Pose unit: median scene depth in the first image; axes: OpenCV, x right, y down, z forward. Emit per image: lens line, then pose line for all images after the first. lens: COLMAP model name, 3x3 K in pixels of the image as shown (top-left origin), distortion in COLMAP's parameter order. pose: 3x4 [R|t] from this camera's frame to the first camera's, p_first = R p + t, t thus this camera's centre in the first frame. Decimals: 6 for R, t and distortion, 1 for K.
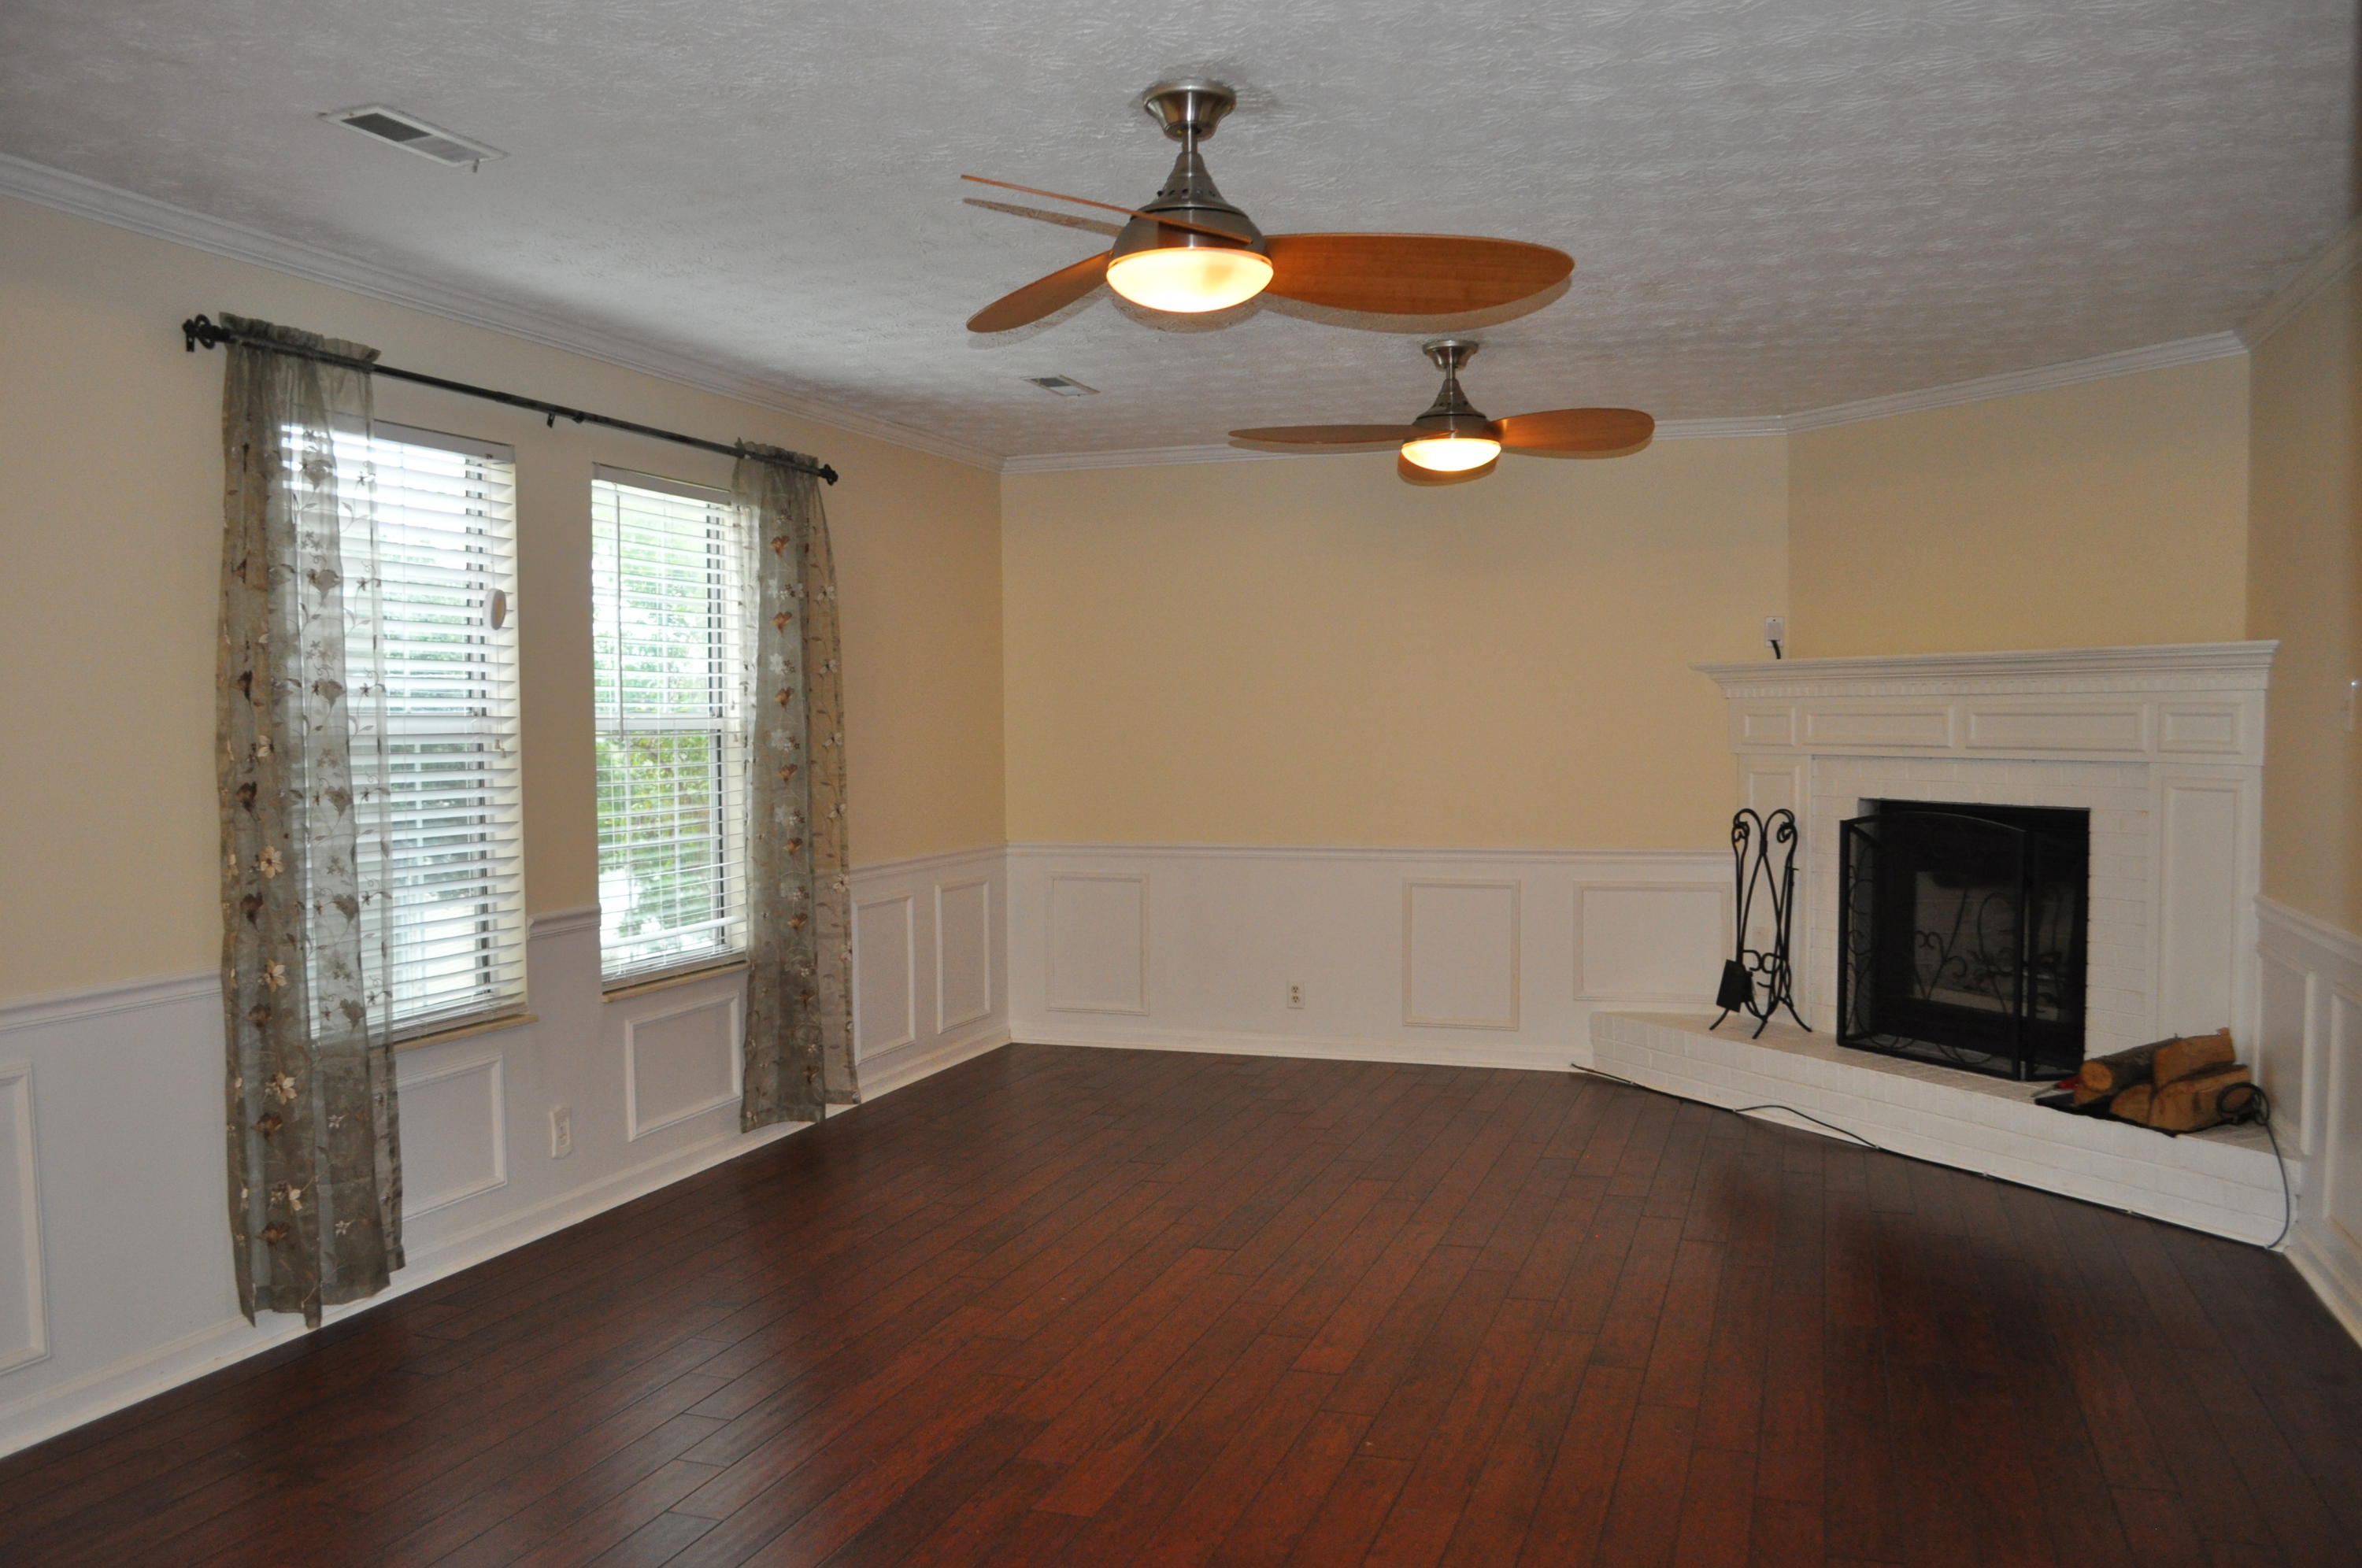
lens RADIAL K [[1854.8, 0, 1191.0], [0, 1854.8, 795.1], [0, 0, 1]] dist [-0.084091, 0.007485]
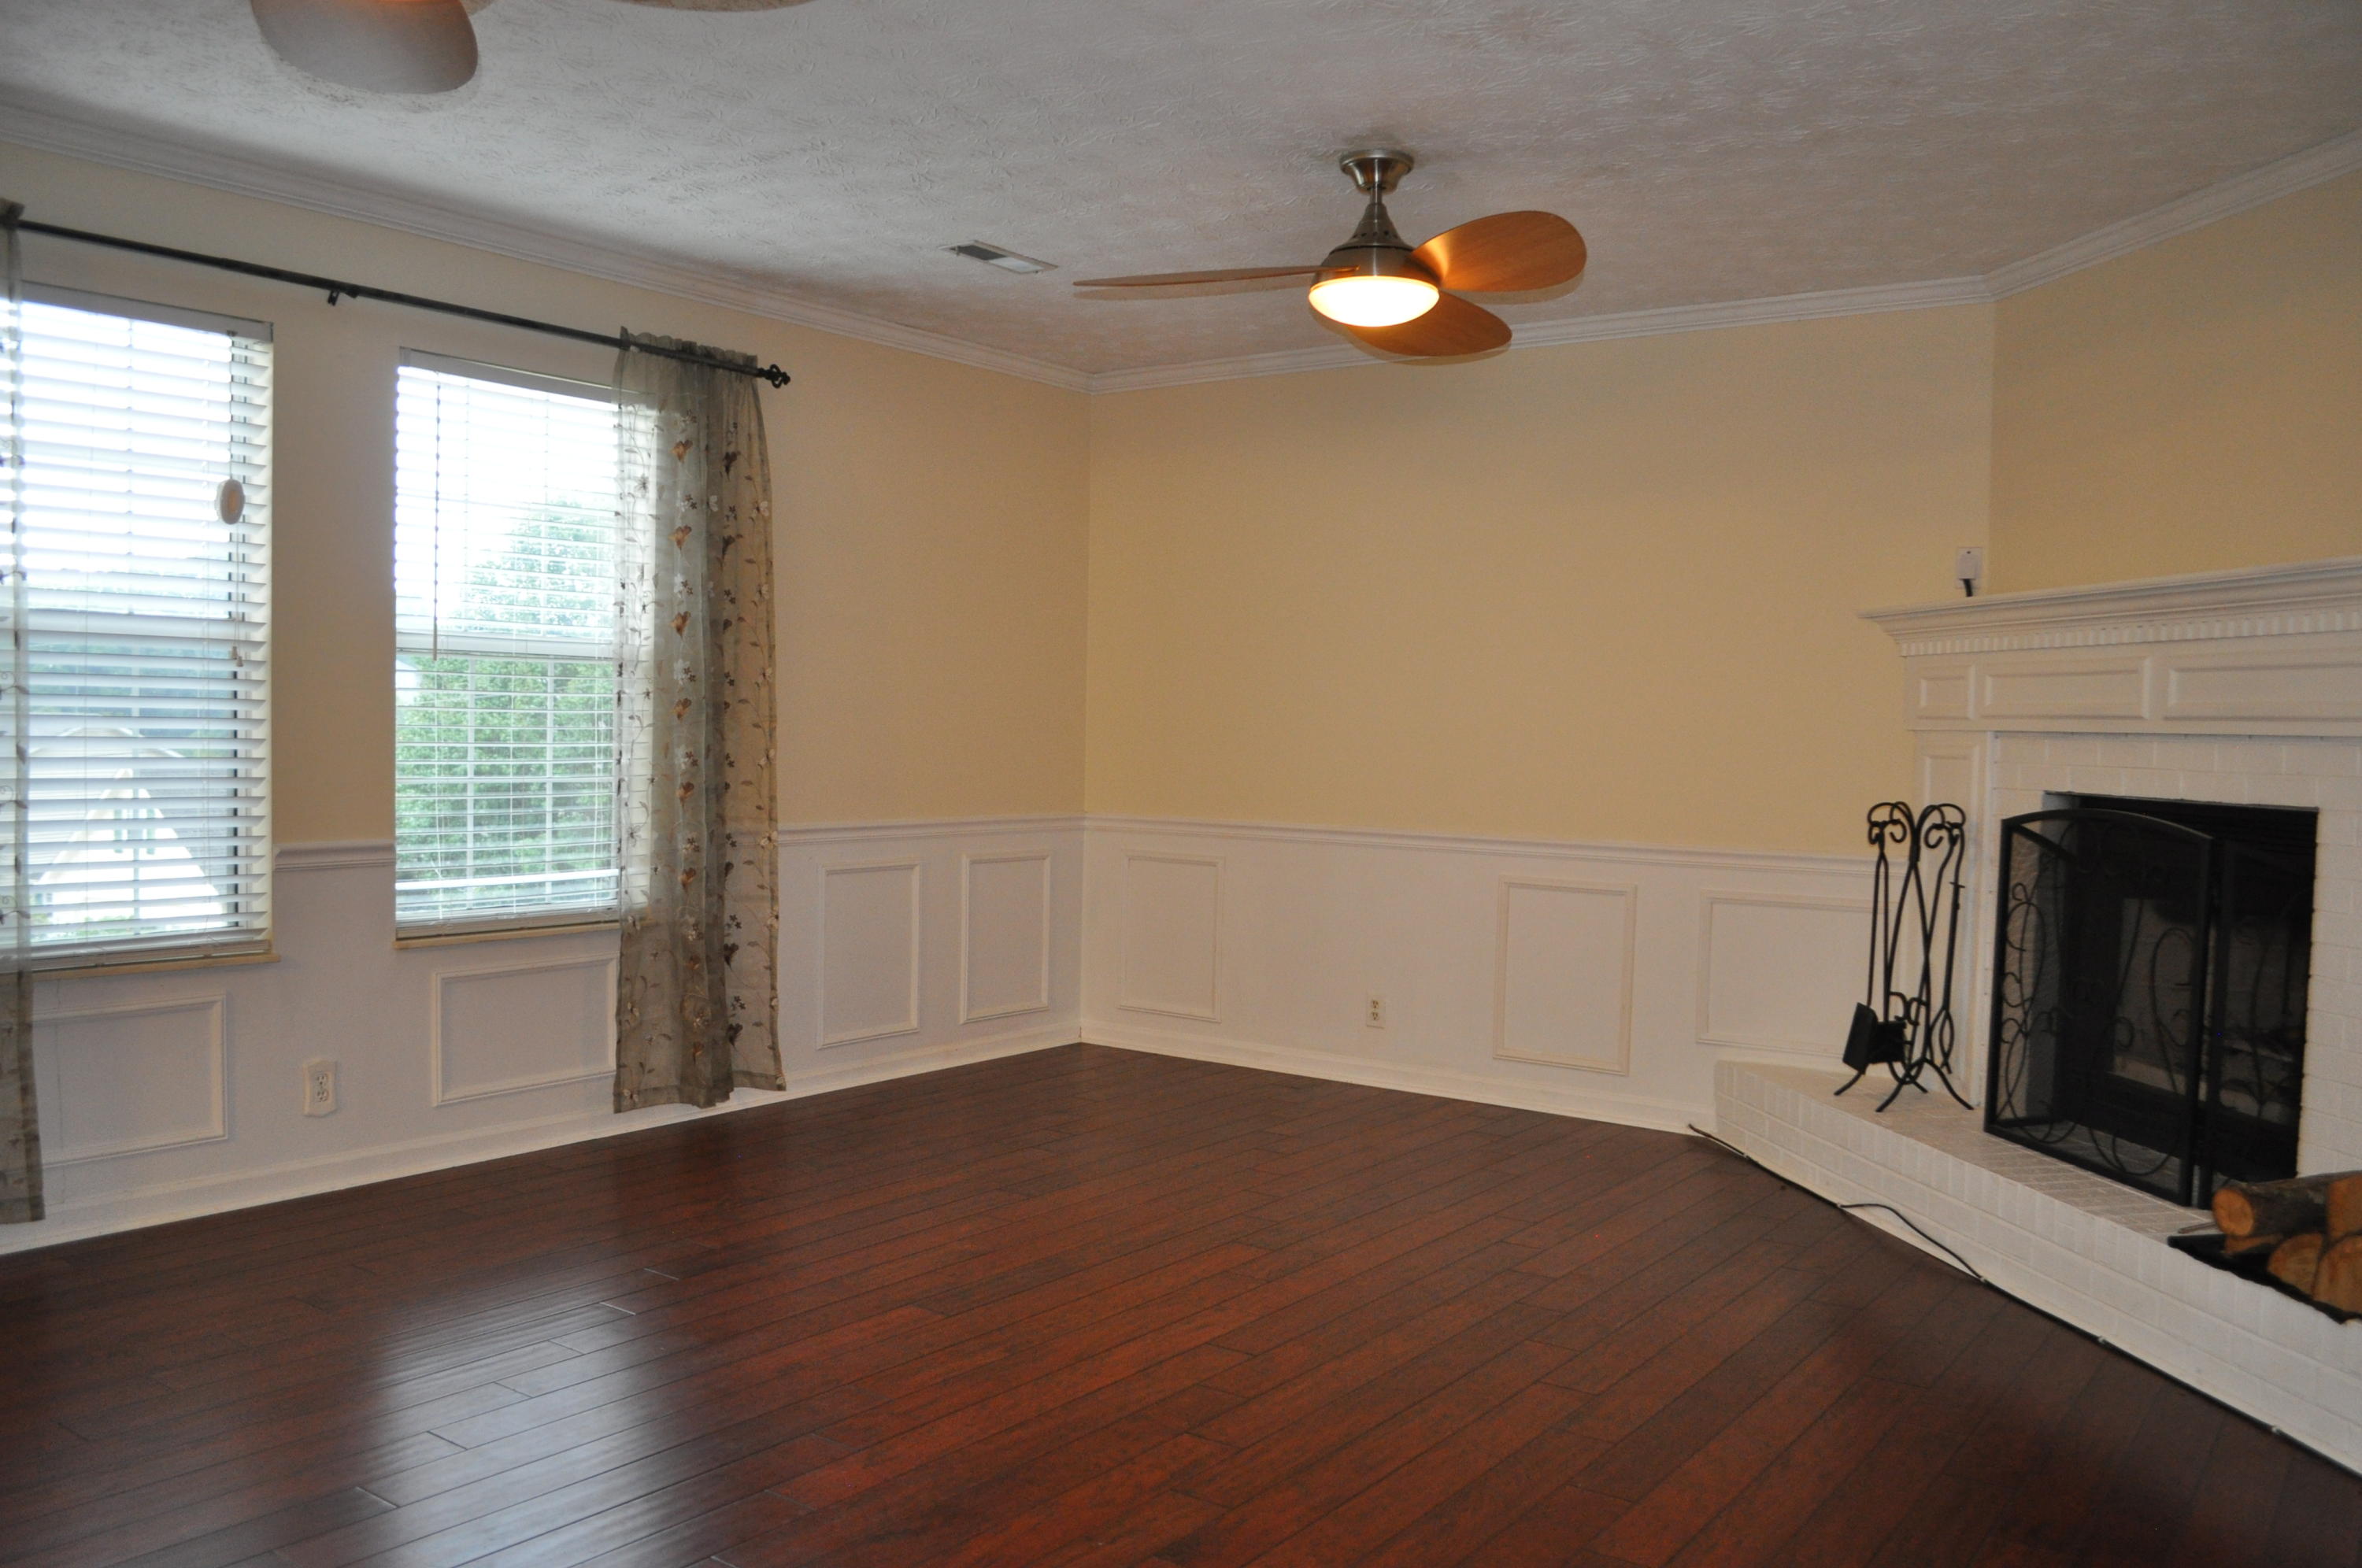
lens RADIAL K [[1854.8, 0, 1178.1], [0, 1854.8, 814.8], [0, 0, 1]] dist [-0.084091, 0.007485]
pose [[0.952259, 0.043783, -0.302135, 0.275728], [-0.042369, 0.999039, 0.011234, 0.018581], [0.302336, 0.002103, 0.953199, 0.233270]]
